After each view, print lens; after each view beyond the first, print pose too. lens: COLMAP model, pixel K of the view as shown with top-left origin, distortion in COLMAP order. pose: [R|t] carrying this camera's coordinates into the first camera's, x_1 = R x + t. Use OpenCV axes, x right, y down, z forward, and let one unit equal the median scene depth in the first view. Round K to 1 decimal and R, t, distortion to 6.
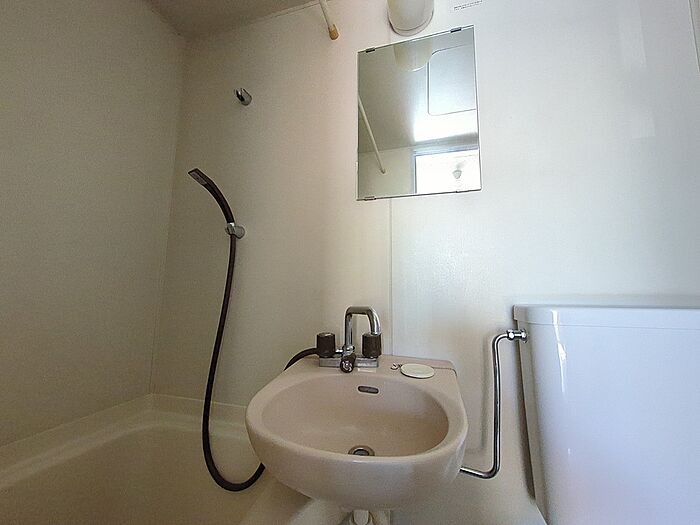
lens RADIAL K [[276.0, 0, 351.6], [0, 276.0, 259.3], [0, 0, 1]] dist [-0.006443, 0.000982]
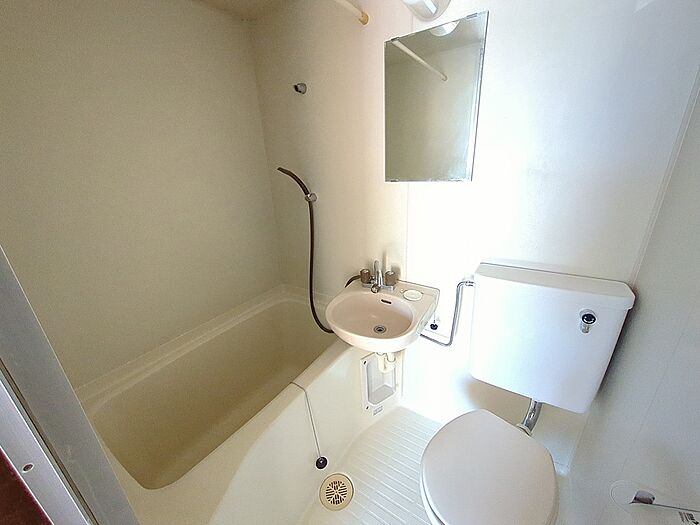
lens RADIAL K [[276.0, 0, 348.7], [0, 276.0, 258.4], [0, 0, 1]] dist [-0.006443, 0.000982]
pose [[0.951928, 0.050600, -0.302114, 0.292798], [0.090283, 0.896107, 0.434559, -0.503919], [0.292715, -0.440944, 0.848461, -0.438956]]
